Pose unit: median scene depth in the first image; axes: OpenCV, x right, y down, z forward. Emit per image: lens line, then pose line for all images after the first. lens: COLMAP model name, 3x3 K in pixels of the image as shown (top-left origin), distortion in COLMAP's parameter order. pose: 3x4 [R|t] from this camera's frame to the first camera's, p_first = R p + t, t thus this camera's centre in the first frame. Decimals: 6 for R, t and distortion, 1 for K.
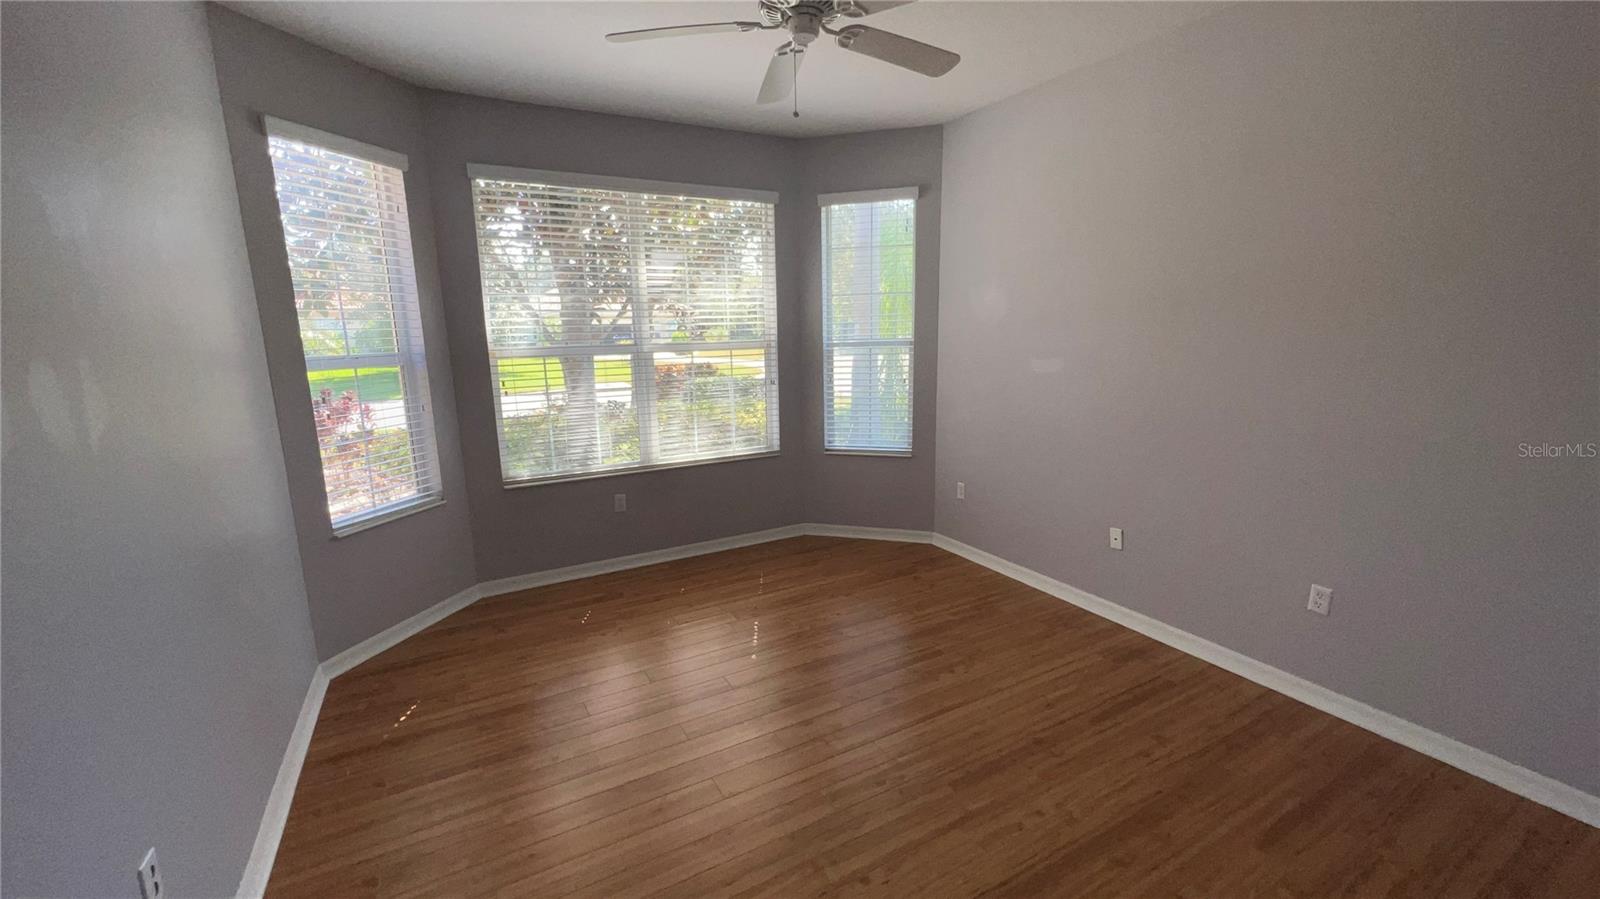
lens RADIAL K [[641.5, 0, 799.0], [0, 641.5, 450.8], [0, 0, 1]] dist [0.000891, 0.000120]
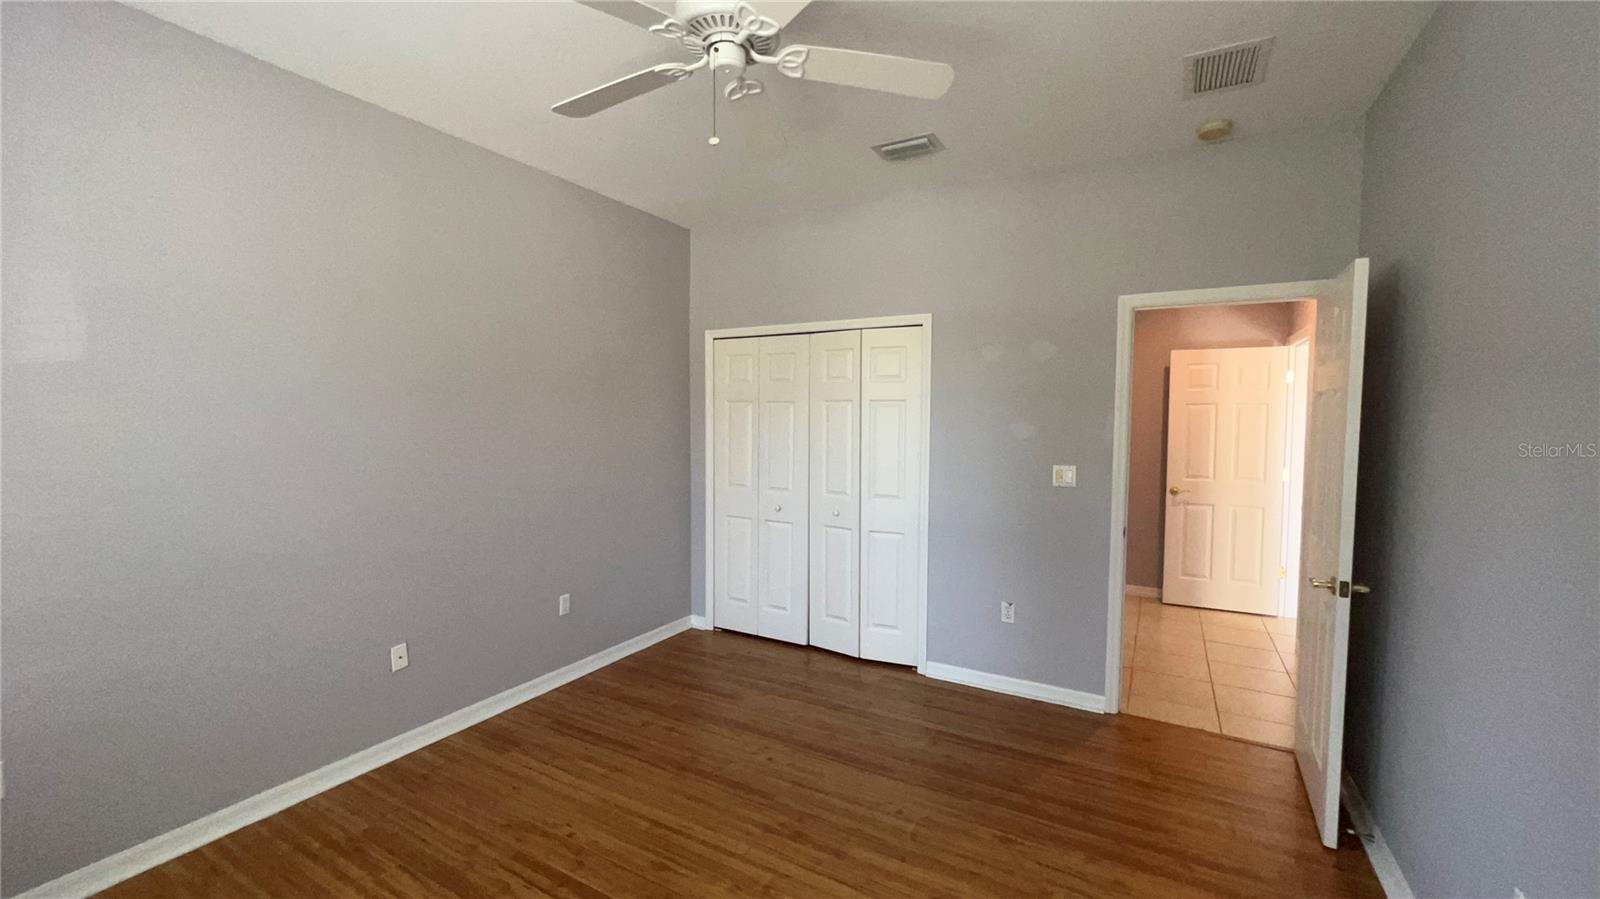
lens RADIAL K [[636.5, 0, 799.8], [0, 636.5, 449.3], [0, 0, 1]] dist [0.001719, 0.000020]
pose [[-0.504804, -0.036734, 0.862452, -0.615634], [0.169657, 0.975386, 0.140847, -0.201212], [-0.846398, 0.217421, -0.486147, 1.115806]]
